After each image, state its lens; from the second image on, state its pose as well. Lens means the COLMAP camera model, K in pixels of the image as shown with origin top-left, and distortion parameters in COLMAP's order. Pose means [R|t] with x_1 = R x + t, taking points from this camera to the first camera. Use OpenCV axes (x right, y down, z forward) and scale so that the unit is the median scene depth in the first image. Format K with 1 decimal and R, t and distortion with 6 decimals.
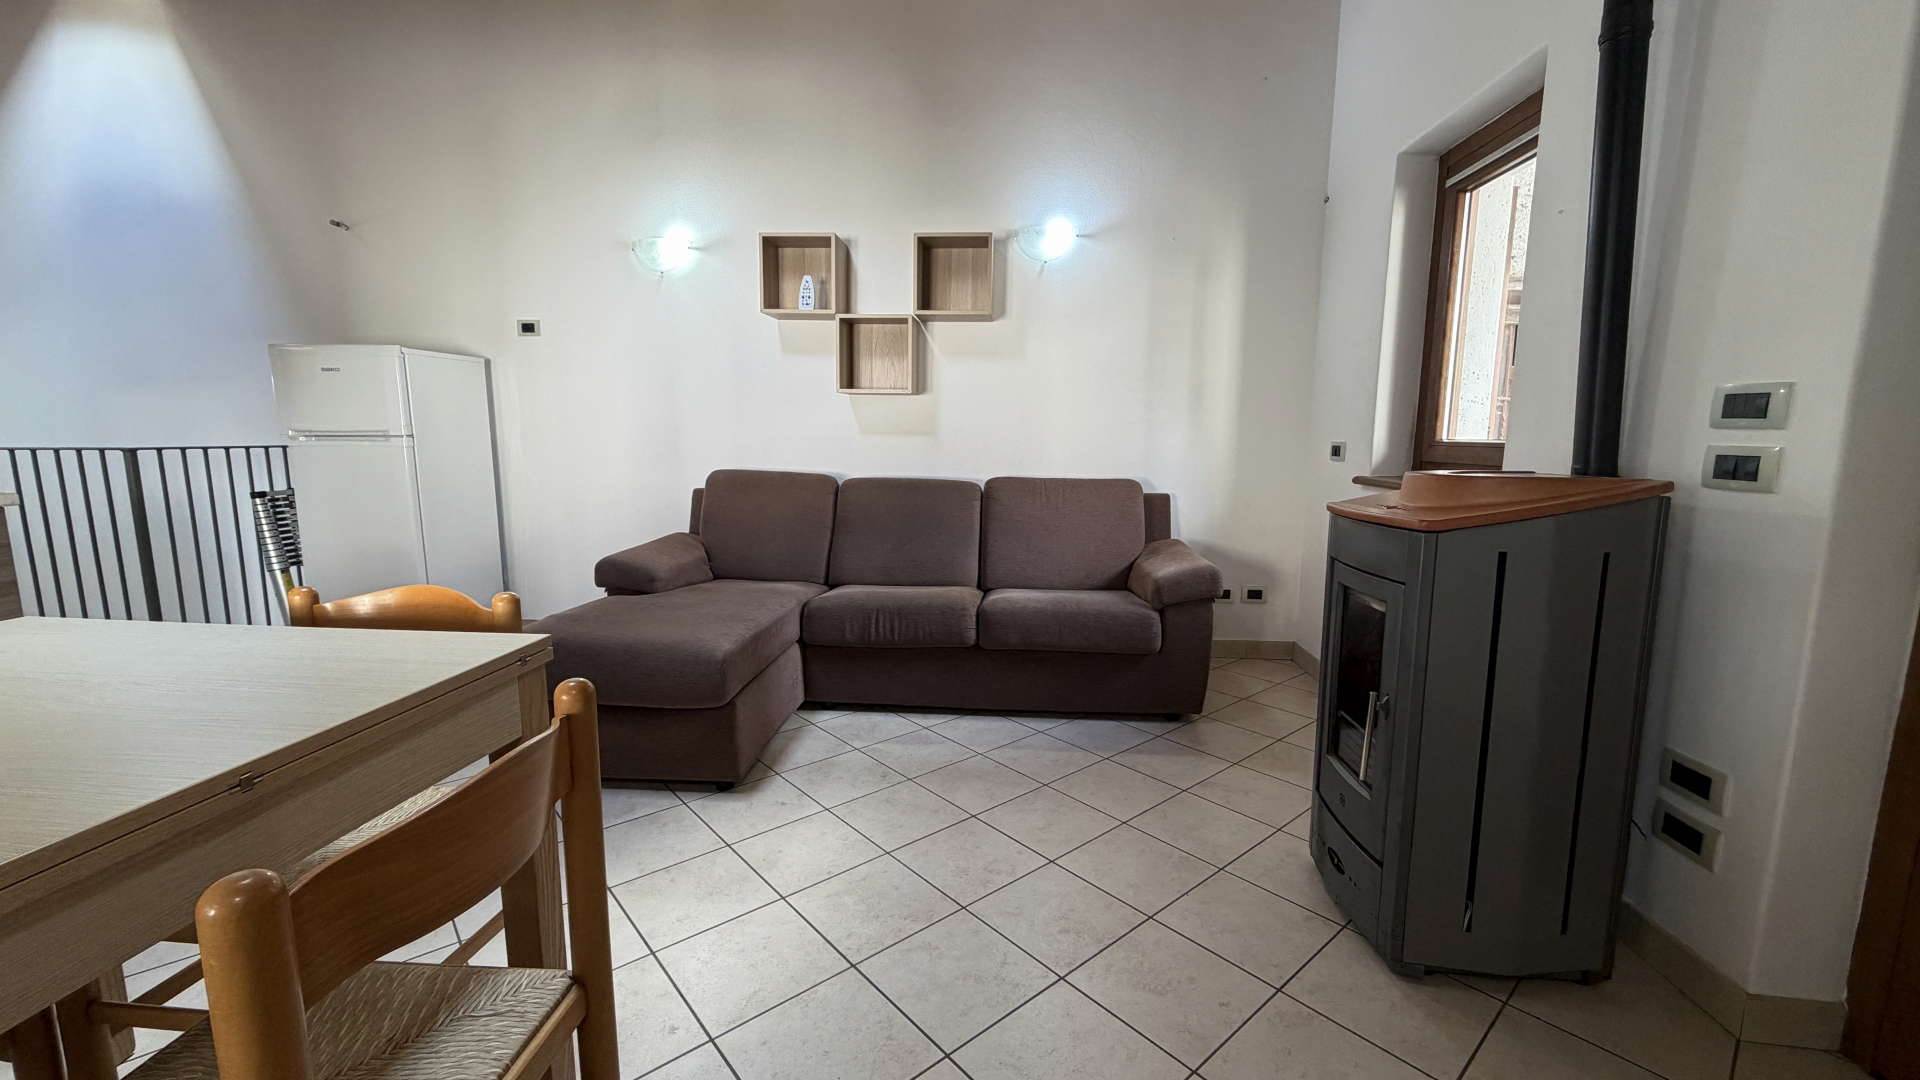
lens RADIAL K [[761.4, 0, 950.9], [0, 761.4, 540.3], [0, 0, 1]] dist [0.001941, 0.000239]
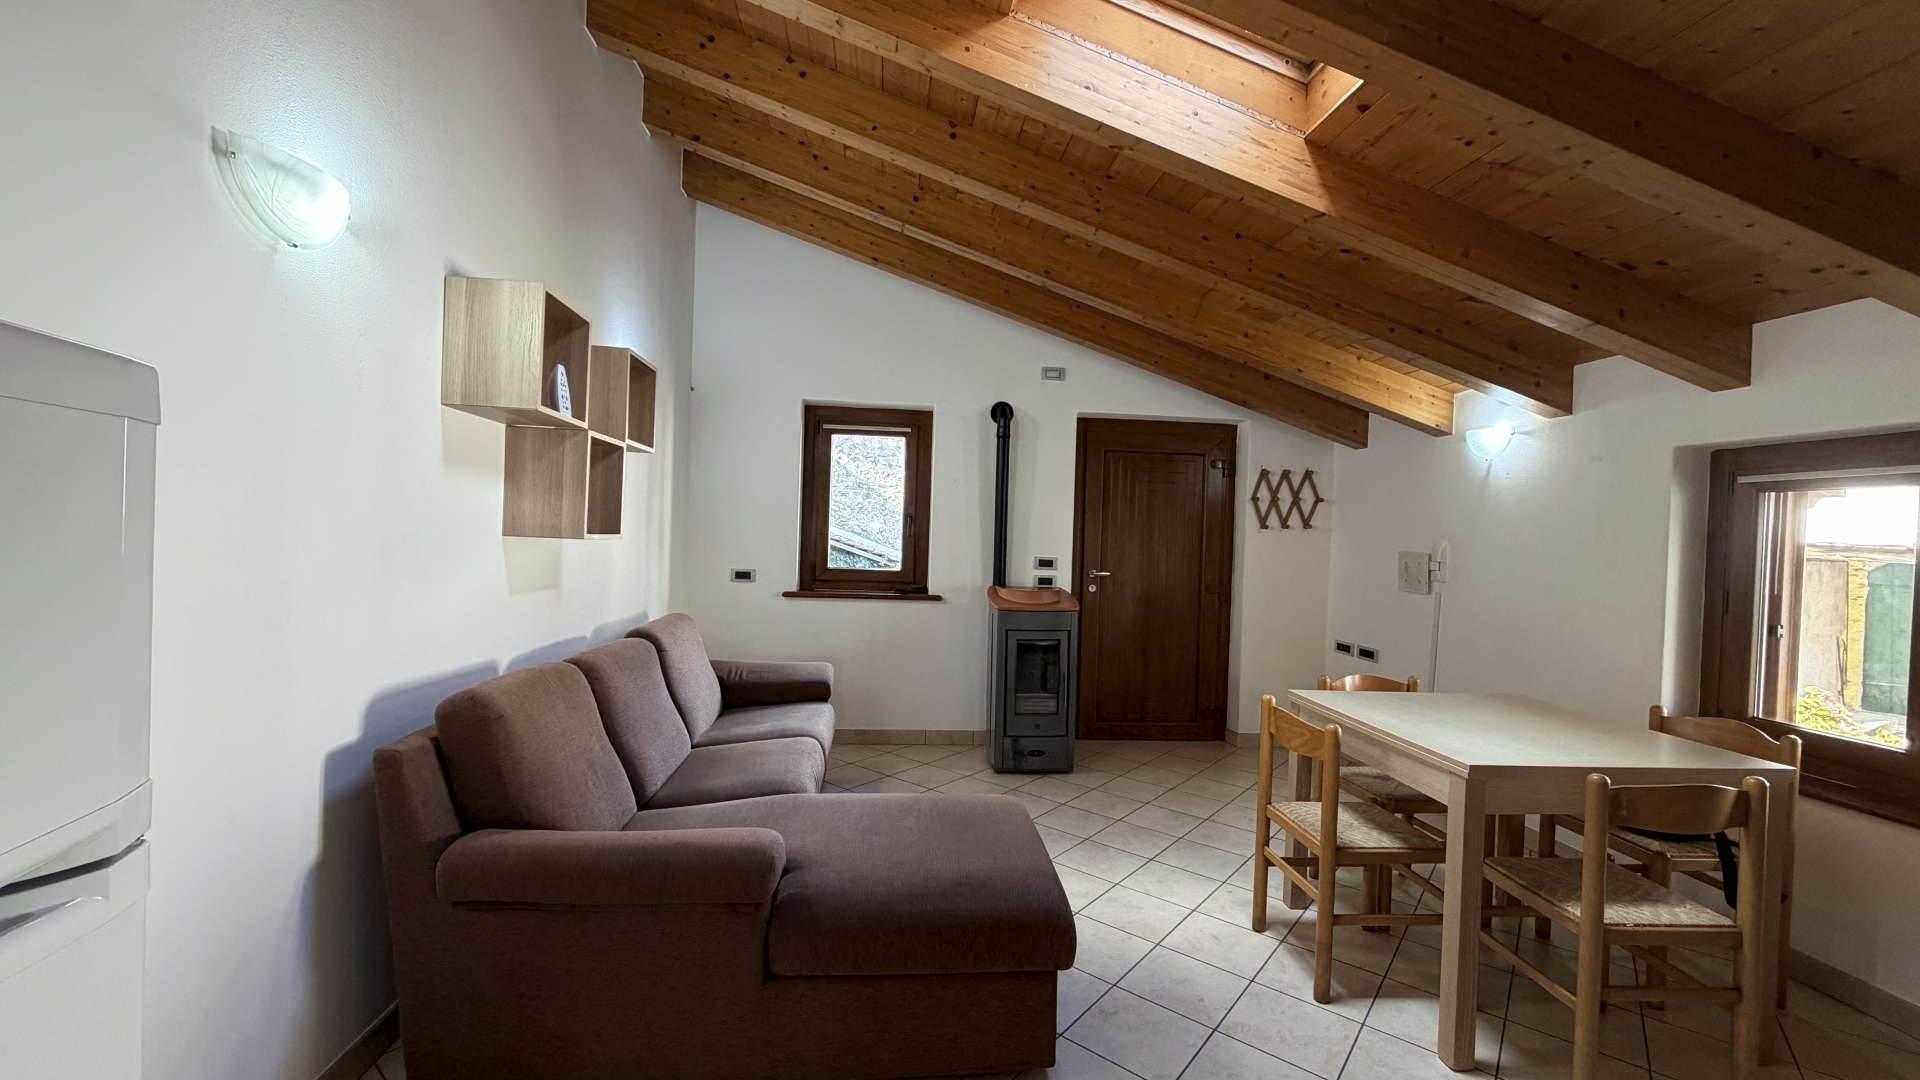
lens RADIAL K [[761.4, 0, 965.9], [0, 761.4, 539.5], [0, 0, 1]] dist [0.001941, 0.000239]
pose [[-0.192924, -0.023787, 0.980925, -0.927129], [0.104435, 0.993530, 0.044633, -0.196434], [-0.975640, 0.111053, -0.189191, 0.825378]]
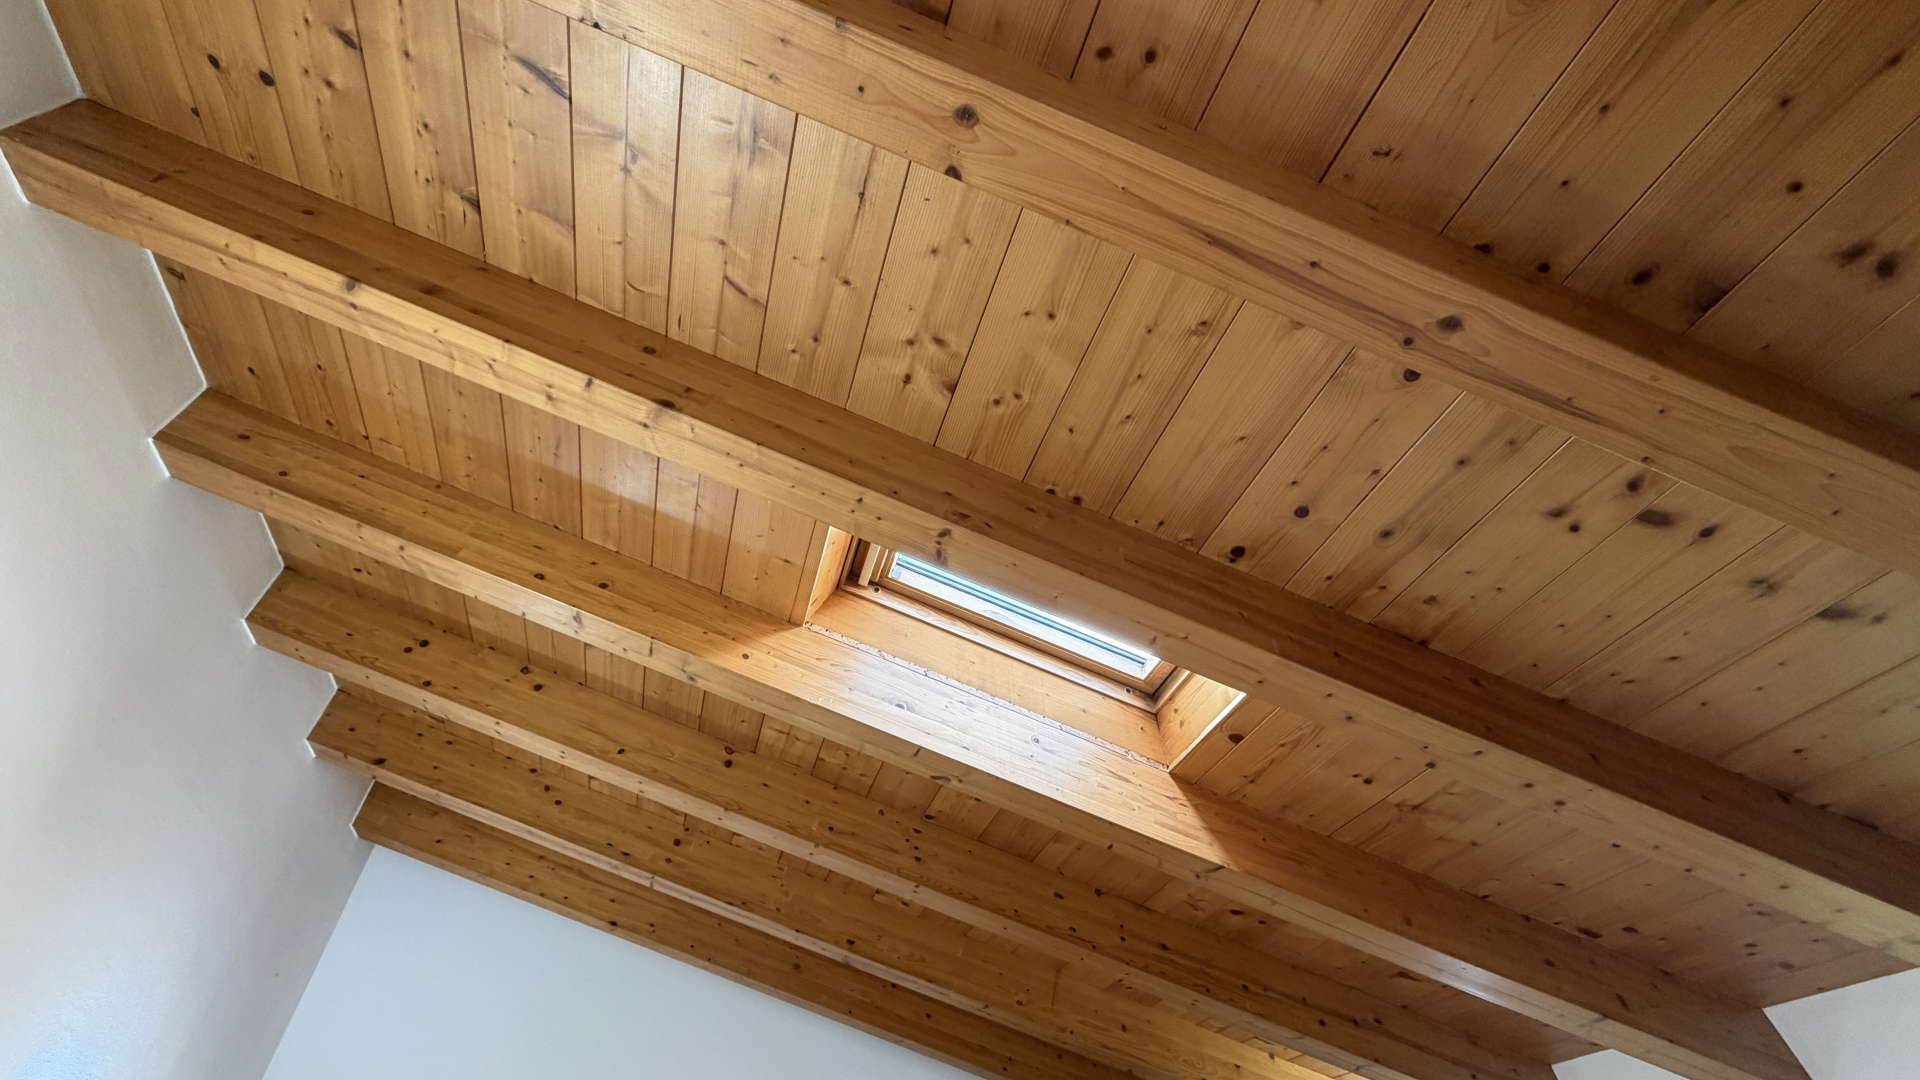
lens RADIAL K [[761.4, 0, 955.2], [0, 761.4, 543.7], [0, 0, 1]] dist [0.001941, 0.000239]
pose [[-0.383419, 0.657159, 0.648947, -0.701353], [0.175847, 0.741737, -0.647228, -0.290209], [-0.906680, -0.134044, -0.399955, 0.737293]]
